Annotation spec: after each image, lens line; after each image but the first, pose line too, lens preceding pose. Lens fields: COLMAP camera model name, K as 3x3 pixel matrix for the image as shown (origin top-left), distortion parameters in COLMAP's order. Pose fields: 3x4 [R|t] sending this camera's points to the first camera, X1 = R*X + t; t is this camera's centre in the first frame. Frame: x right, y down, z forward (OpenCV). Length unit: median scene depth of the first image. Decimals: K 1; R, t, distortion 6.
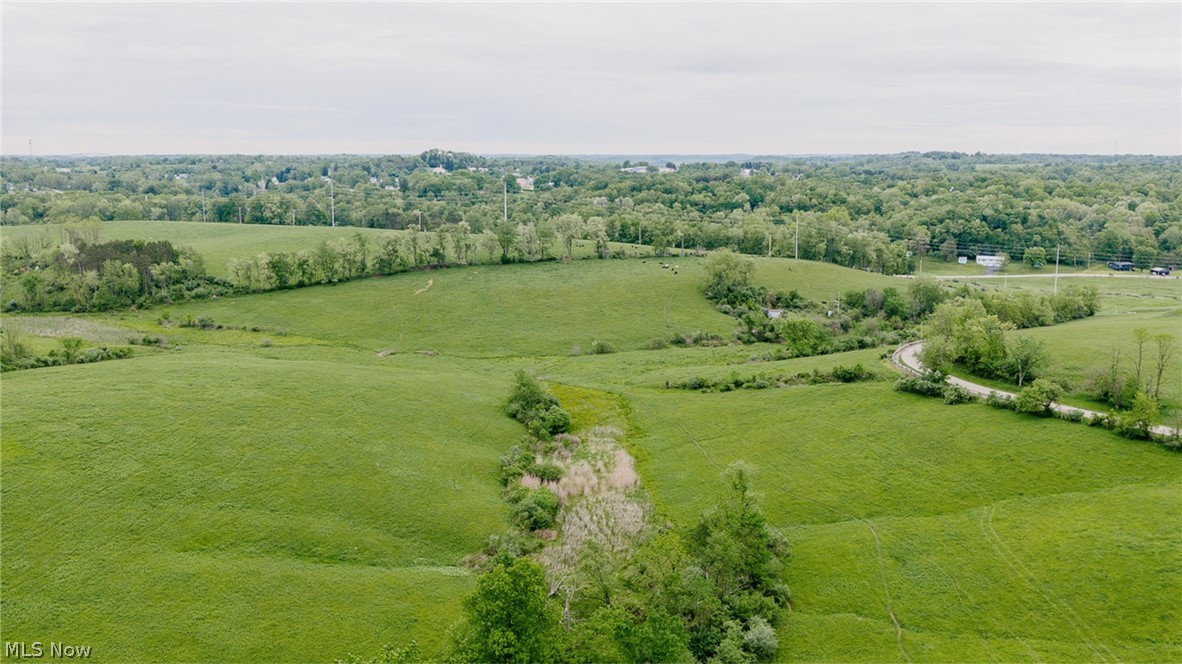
lens RADIAL K [[979.9, 0, 593.2], [0, 979.9, 336.3], [0, 0, 1]] dist [0.025983, -0.052374]
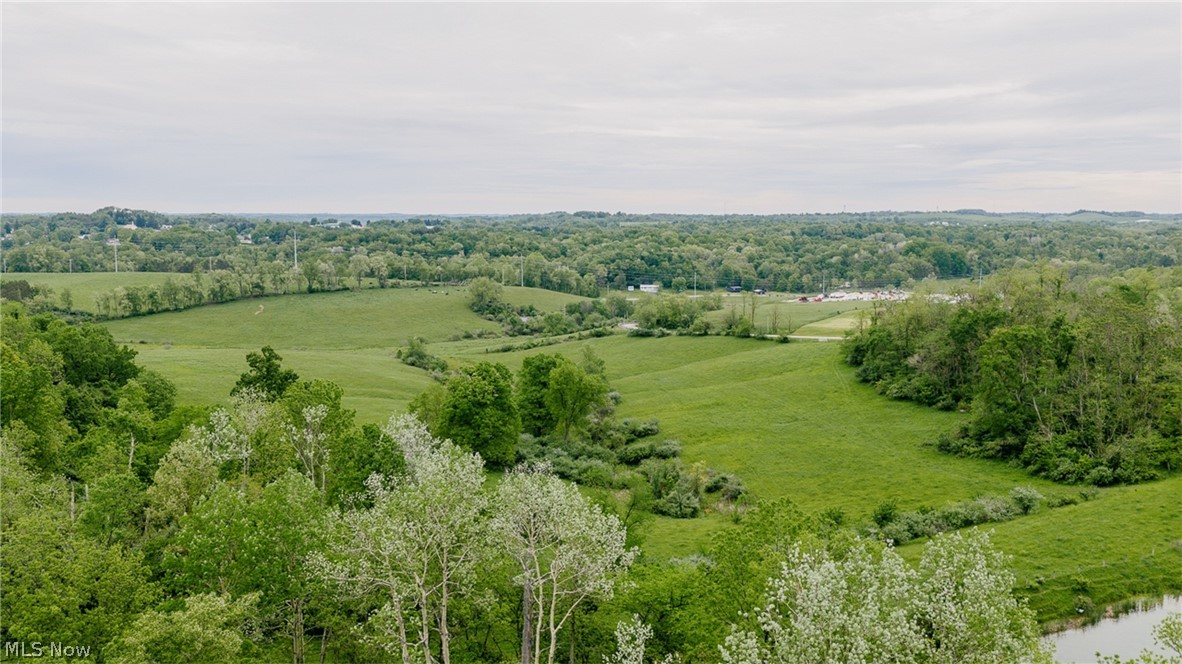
lens RADIAL K [[979.9, 0, 595.3], [0, 979.9, 334.3], [0, 0, 1]] dist [0.025983, -0.052374]
pose [[0.938955, -0.040675, 0.341626, -0.139278], [0.061567, 0.996823, -0.050532, 0.052472], [-0.338486, 0.068480, 0.938476, -0.258155]]
